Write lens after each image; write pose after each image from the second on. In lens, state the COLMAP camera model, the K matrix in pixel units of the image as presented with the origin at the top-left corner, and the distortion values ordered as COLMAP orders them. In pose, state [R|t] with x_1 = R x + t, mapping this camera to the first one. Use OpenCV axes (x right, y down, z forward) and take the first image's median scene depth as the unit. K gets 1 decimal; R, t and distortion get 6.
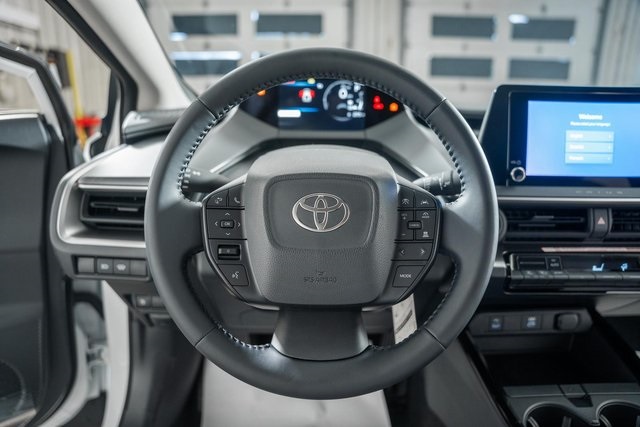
lens RADIAL K [[441.0, 0, 320.0], [0, 441.0, 213.5], [0, 0, 1]] dist [-0.182148, 0.126964]
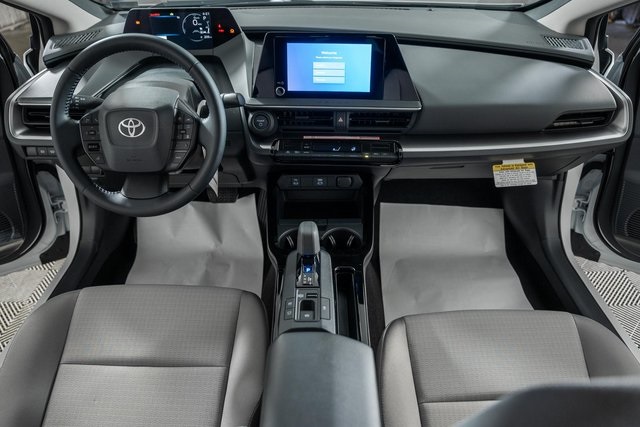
lens RADIAL K [[471.6, 0, 322.6], [0, 471.6, 230.8], [0, 0, 1]] dist [-0.176151, 0.113393]
pose [[0.999991, 0.002391, 0.003454, 0.601027], [-0.003439, 0.938111, 0.346317, -0.197158], [-0.002413, -0.346326, 0.938111, -0.784278]]
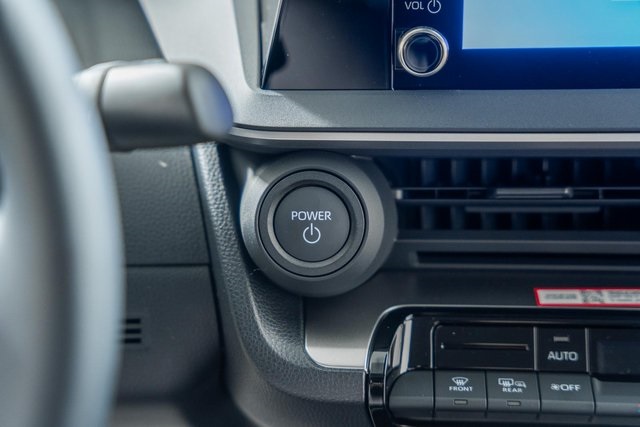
lens RADIAL K [[1235.9, 0, 320.0], [0, 1235.9, 213.5], [0, 0, 1]] dist [0.228687, 0.075332]
pose [[0.999060, -0.010374, -0.042089, 0.418484], [0.017846, 0.983271, 0.181270, -0.133255], [0.039504, -0.181850, 0.982532, 0.153889]]
